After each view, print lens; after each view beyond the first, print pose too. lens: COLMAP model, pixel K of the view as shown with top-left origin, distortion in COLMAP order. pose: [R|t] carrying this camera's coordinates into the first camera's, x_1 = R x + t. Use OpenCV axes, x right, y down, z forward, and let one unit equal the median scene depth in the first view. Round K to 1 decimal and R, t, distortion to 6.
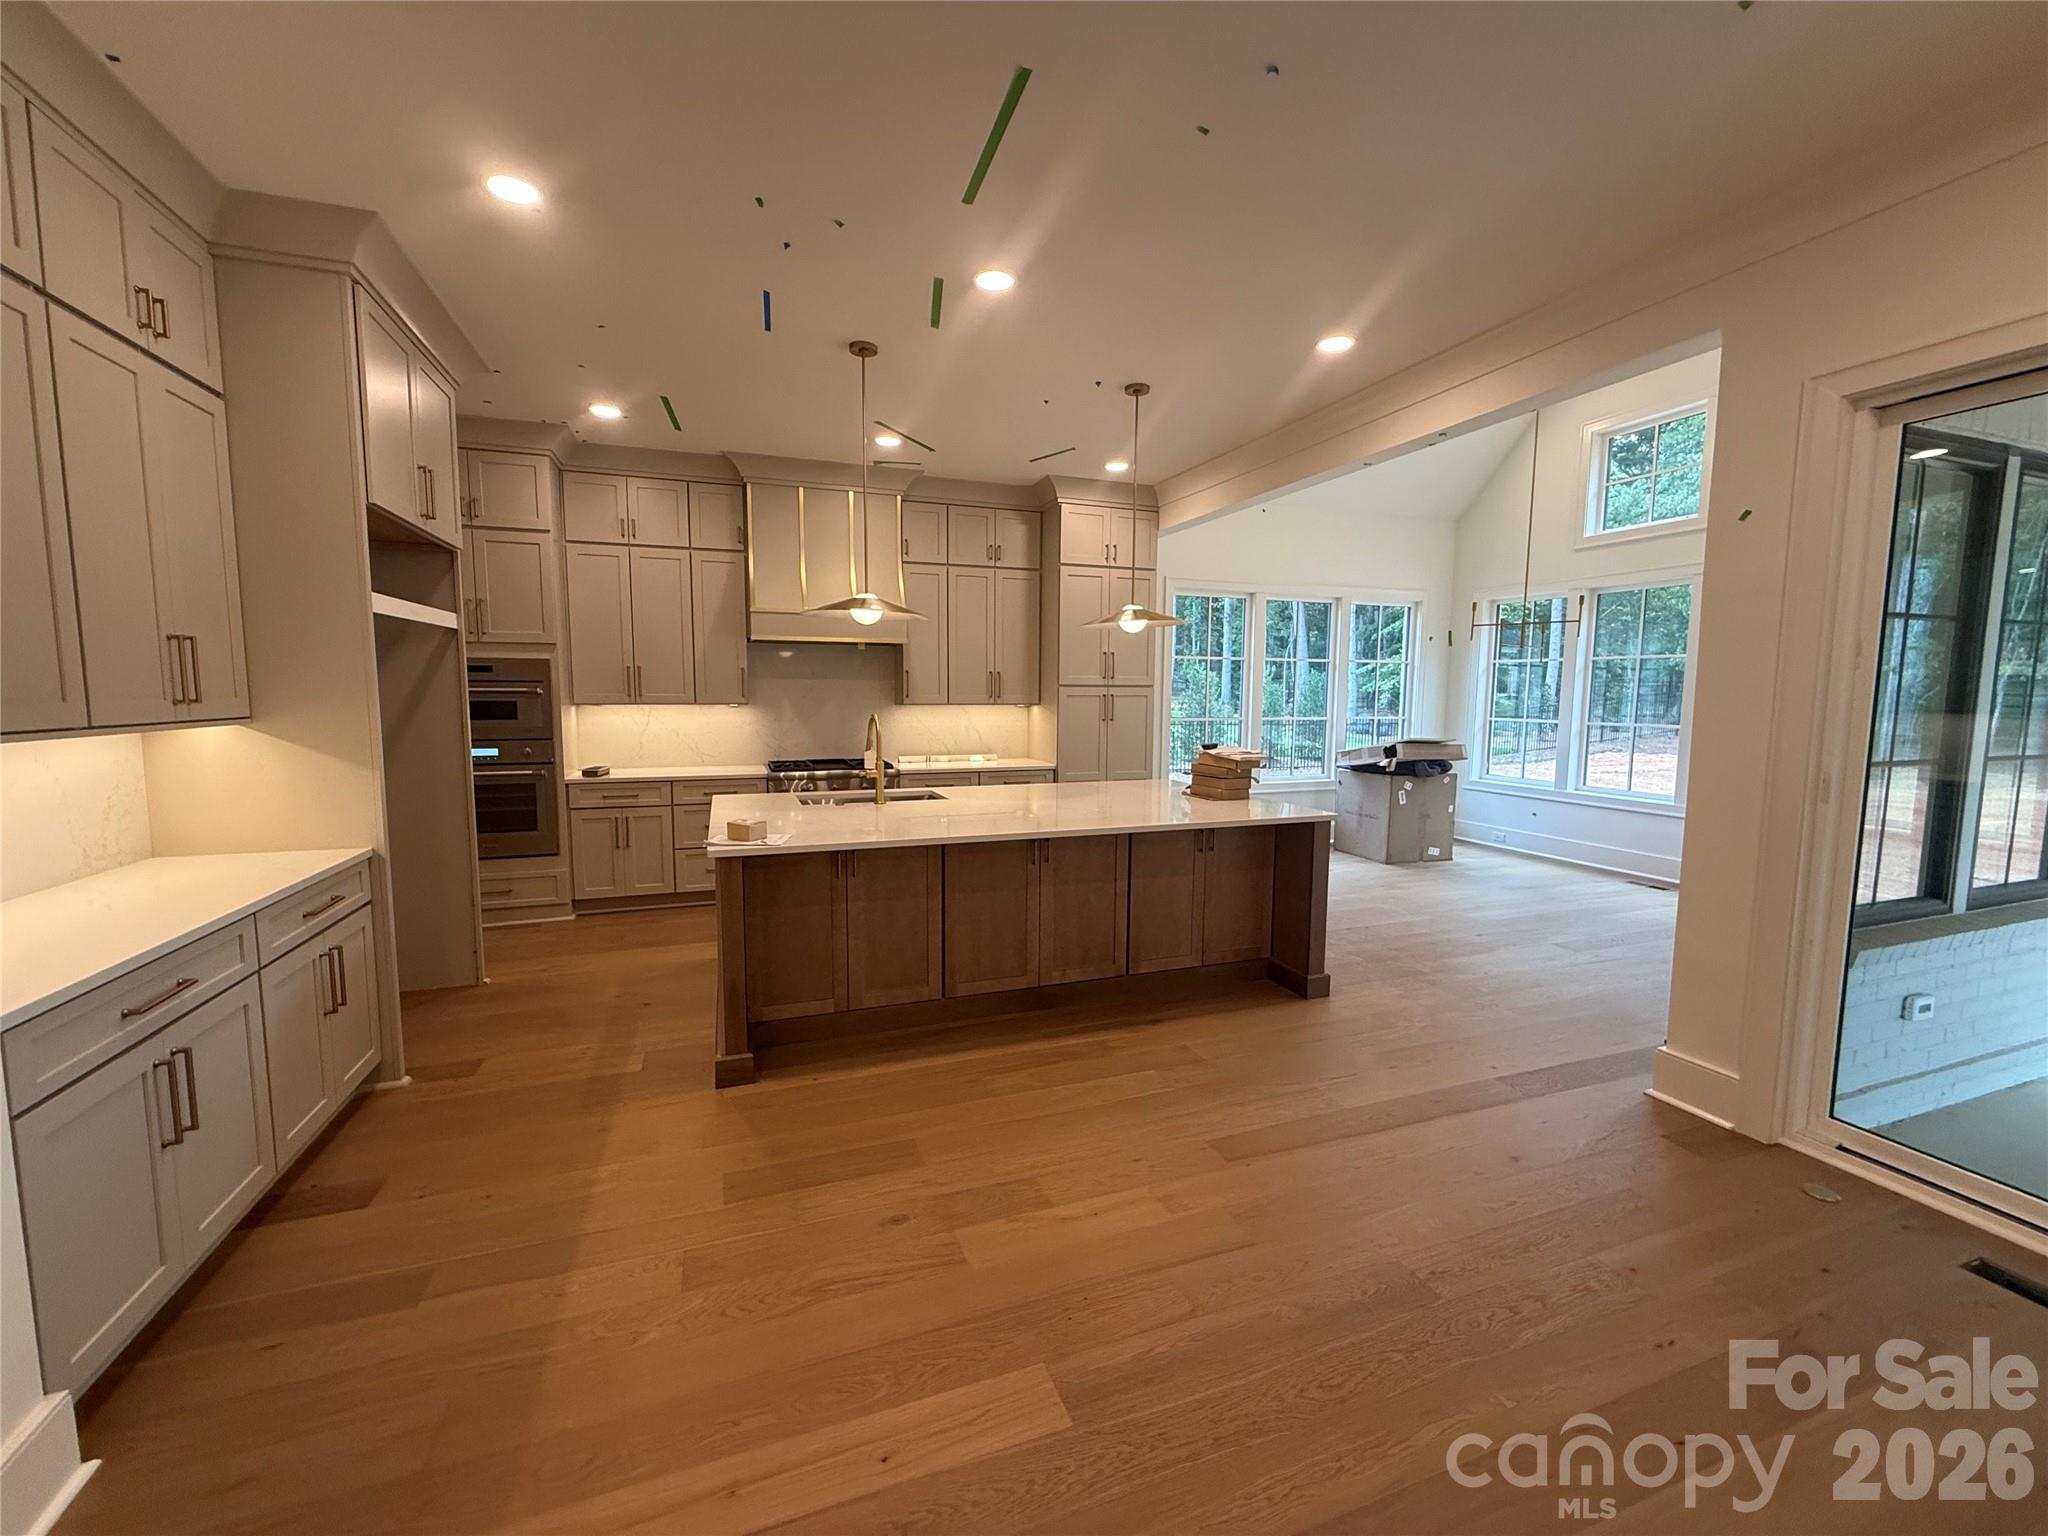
lens RADIAL K [[812.1, 0, 1018.4], [0, 812.1, 768.2], [0, 0, 1]] dist [0.000202, -0.000416]
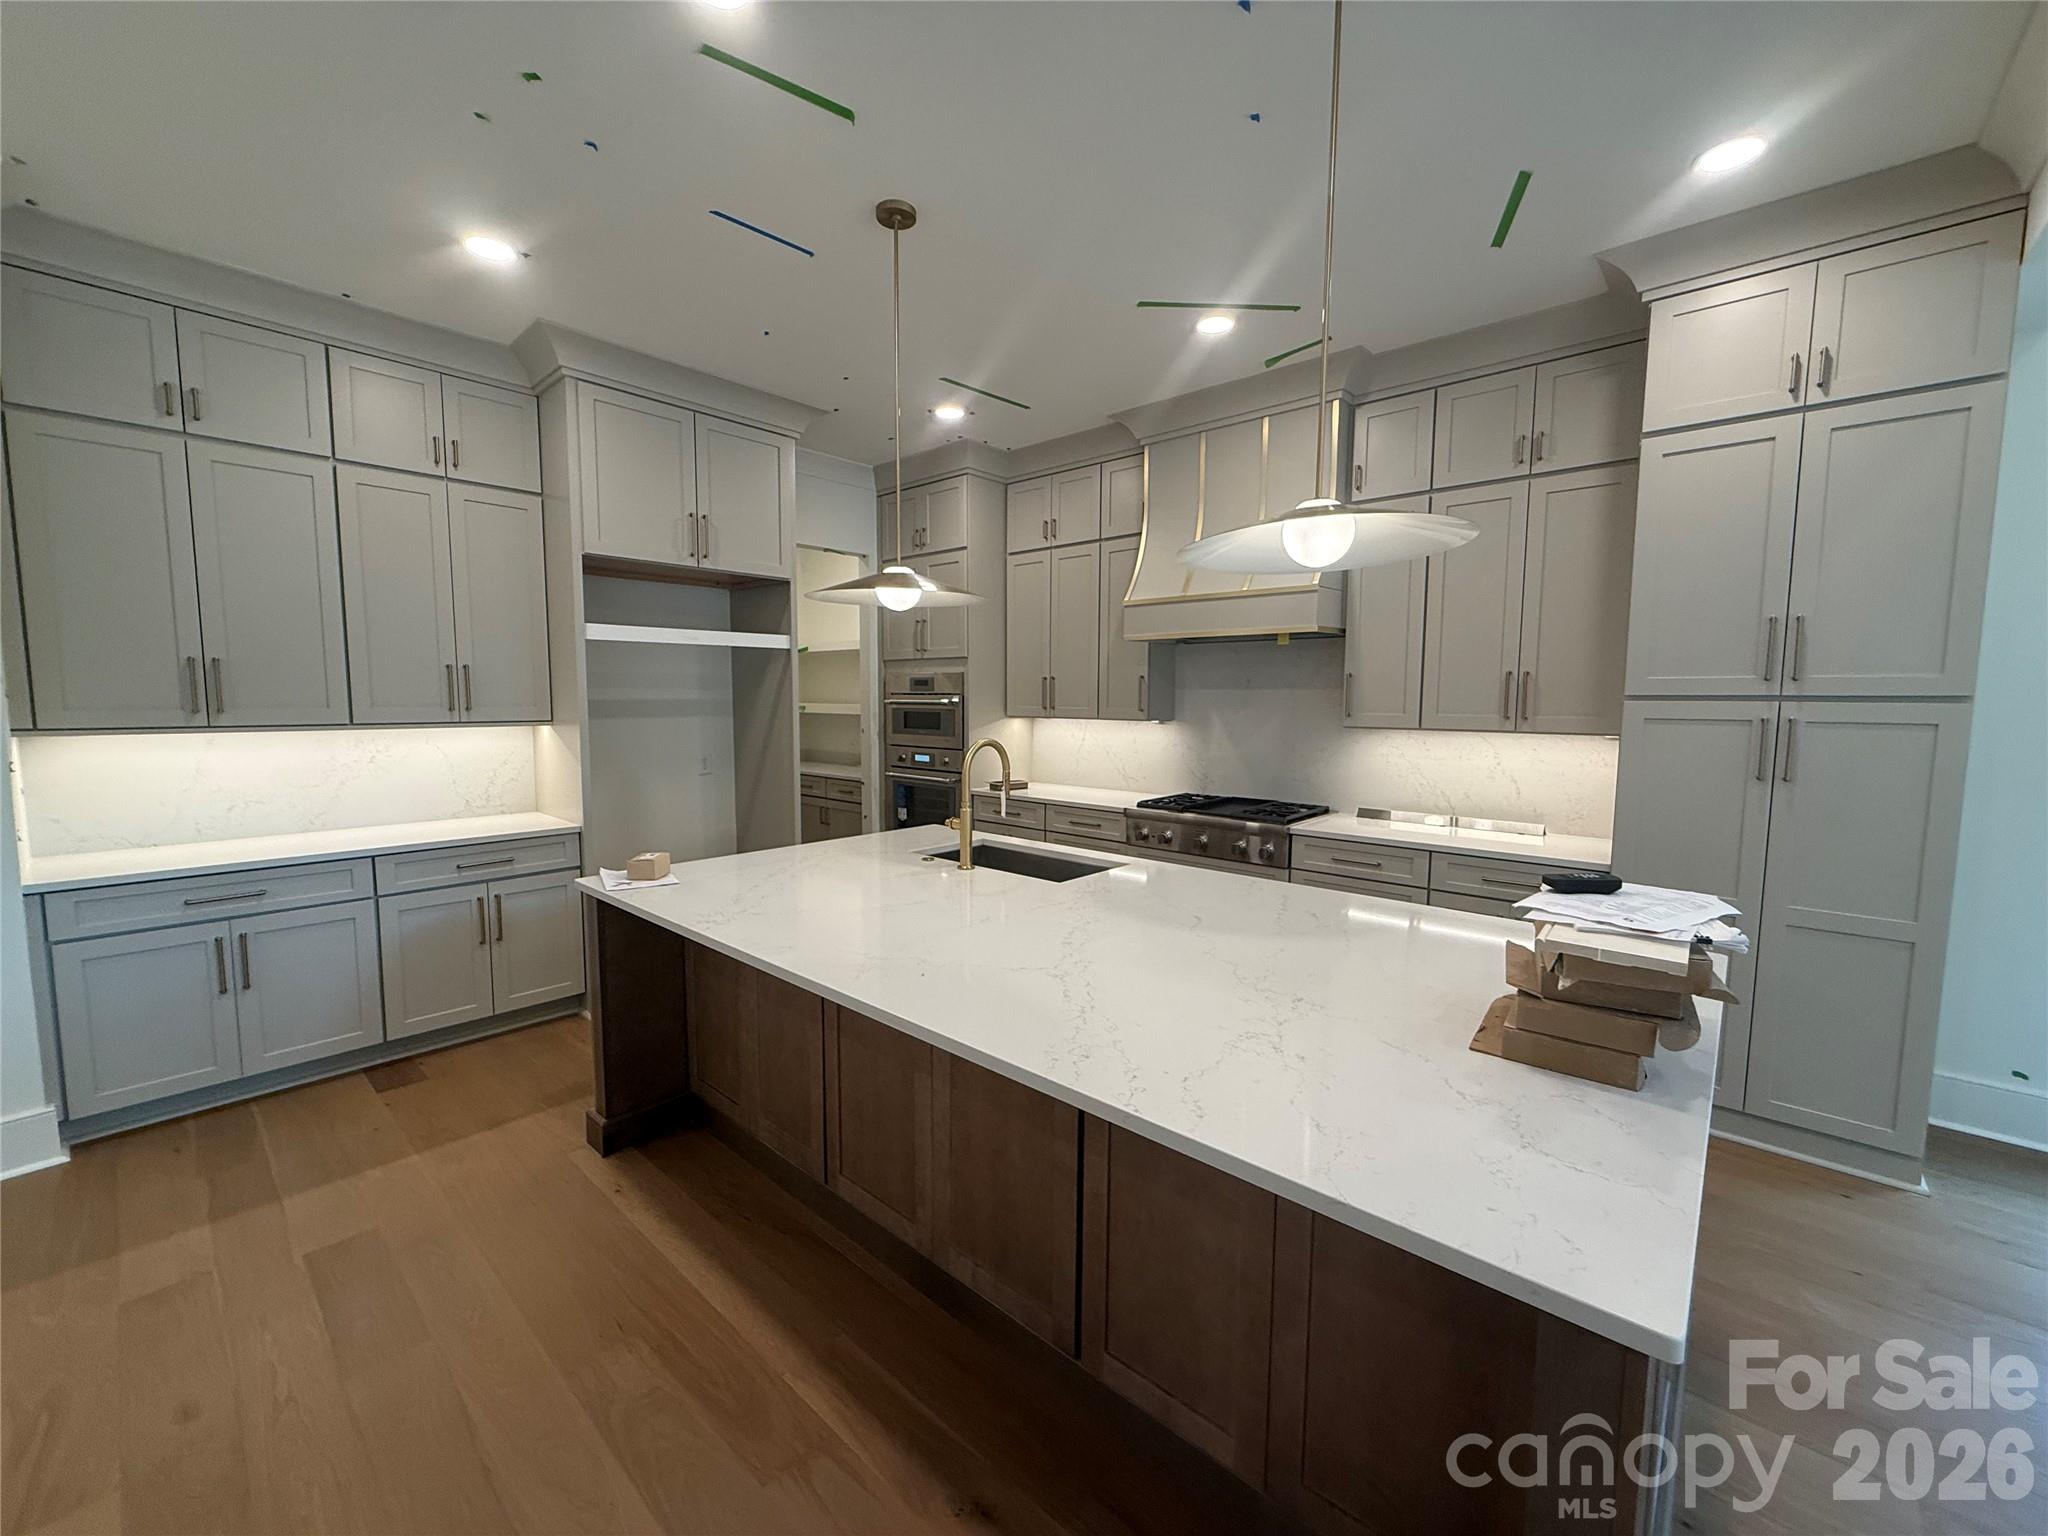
lens RADIAL K [[812.1, 0, 1017.9], [0, 812.1, 768.6], [0, 0, 1]] dist [0.000202, -0.000416]
pose [[0.469890, 0.076063, -0.879442, 0.385949], [-0.089156, 0.995275, 0.038445, -0.060892], [0.878211, 0.060342, 0.474451, 0.602355]]
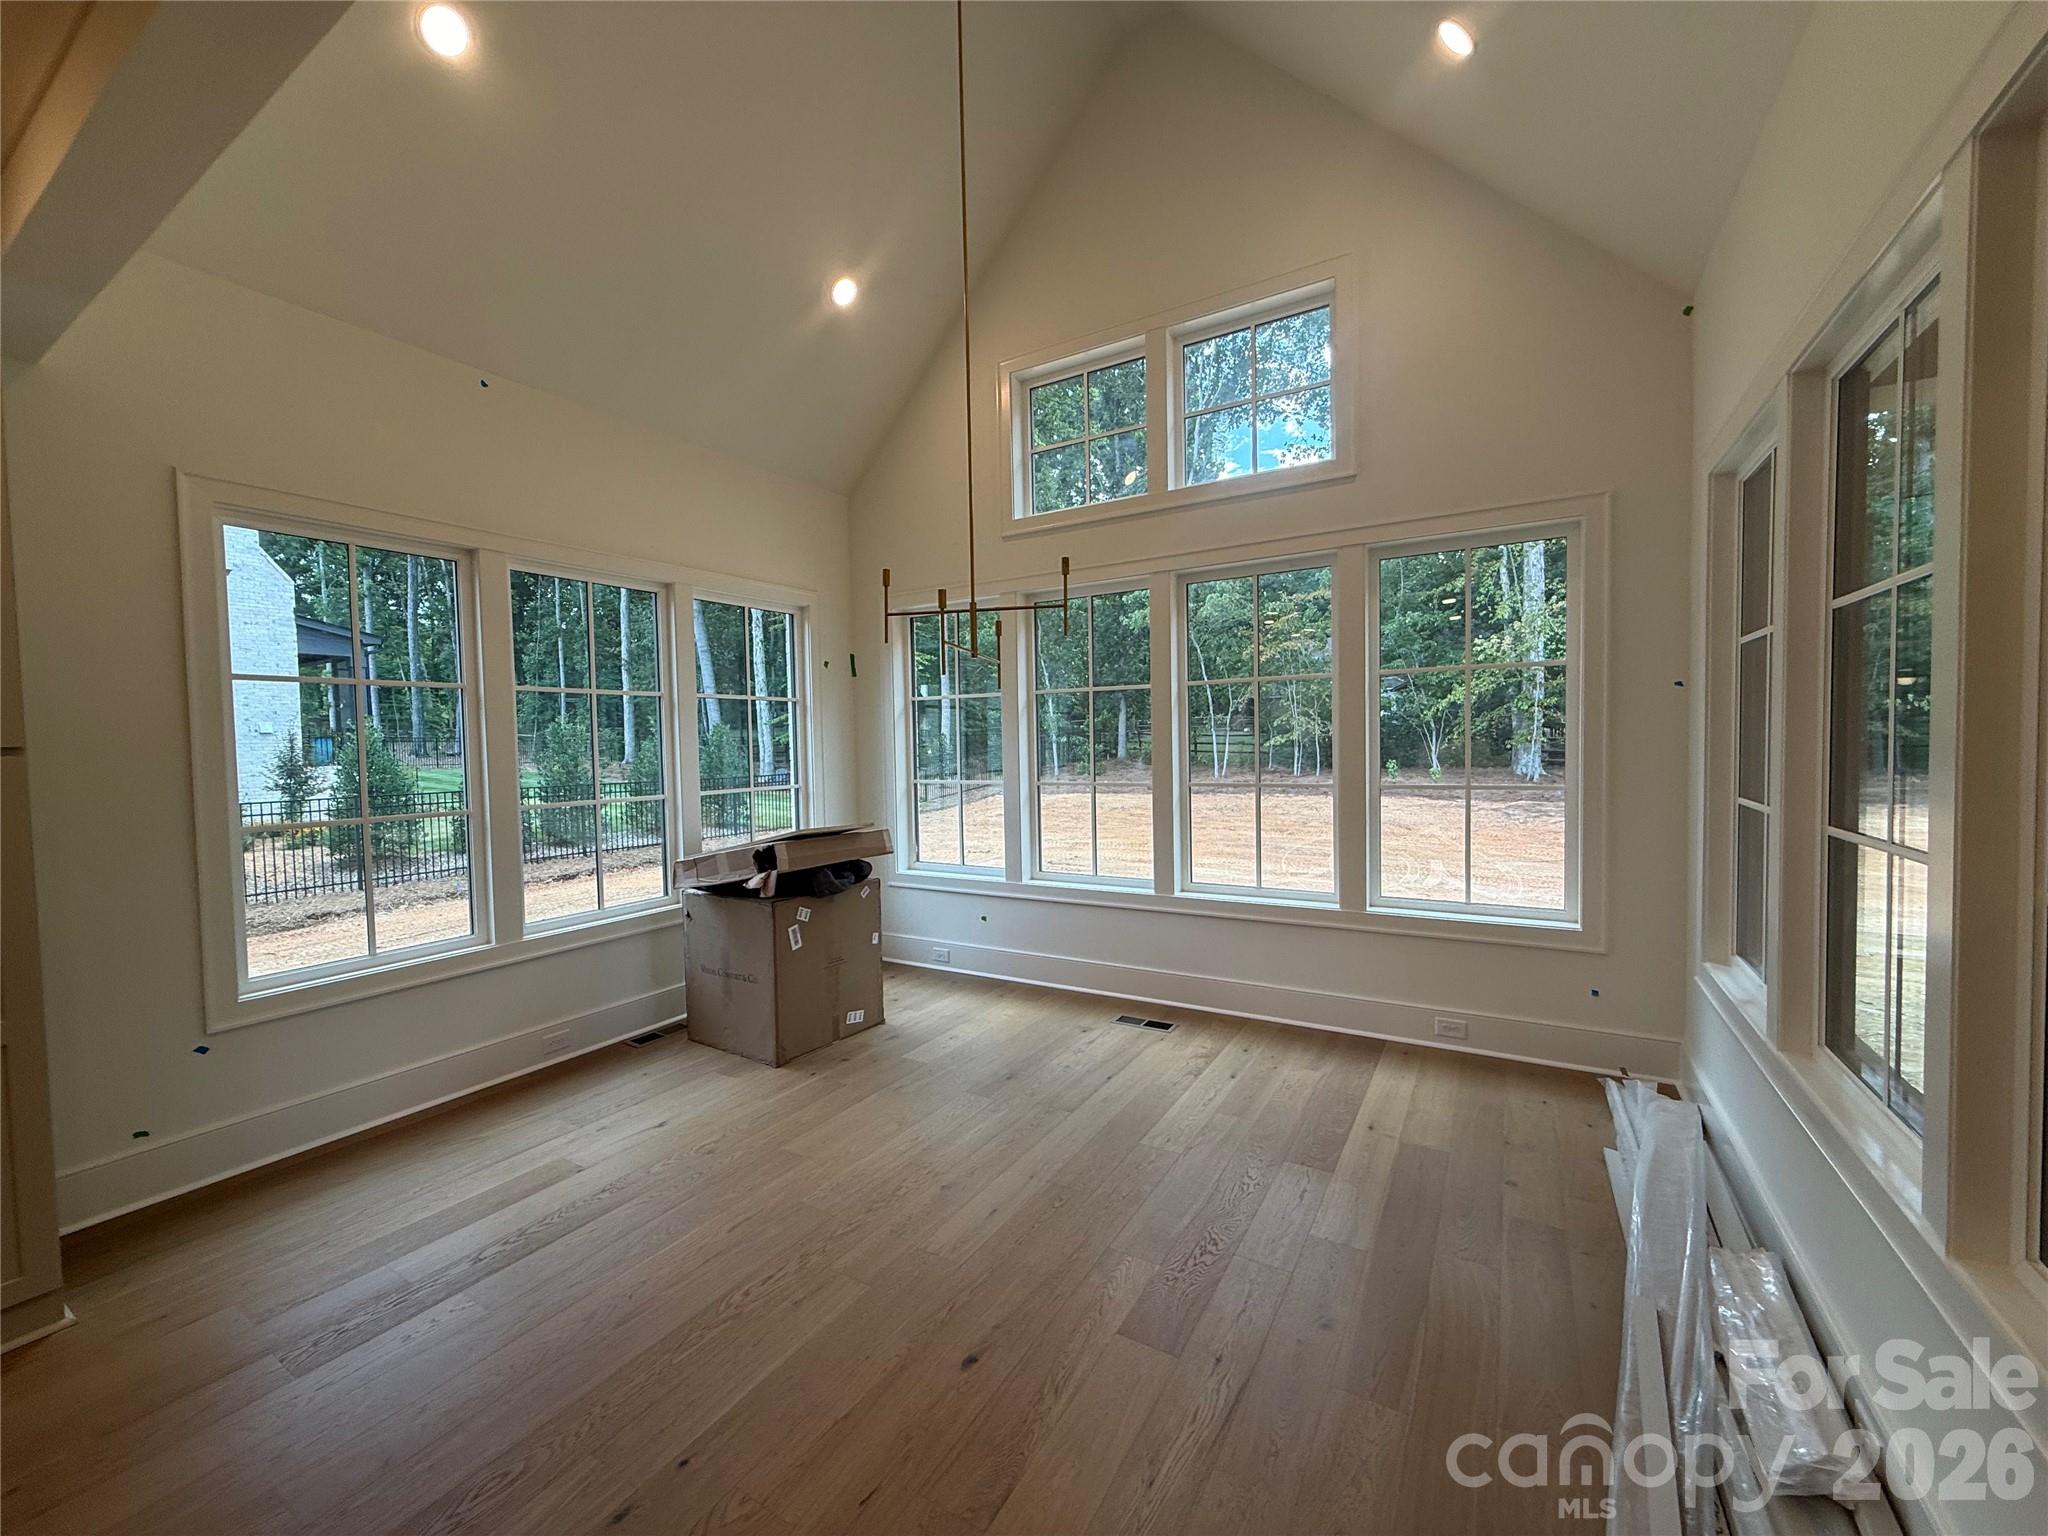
lens RADIAL K [[812.1, 0, 1015.8], [0, 812.1, 767.2], [0, 0, 1]] dist [0.000202, -0.000416]
pose [[0.780849, -0.044141, 0.623158, 0.364192], [0.087046, 0.995458, -0.038561, -0.064283], [-0.618626, 0.084354, 0.781144, 0.676984]]
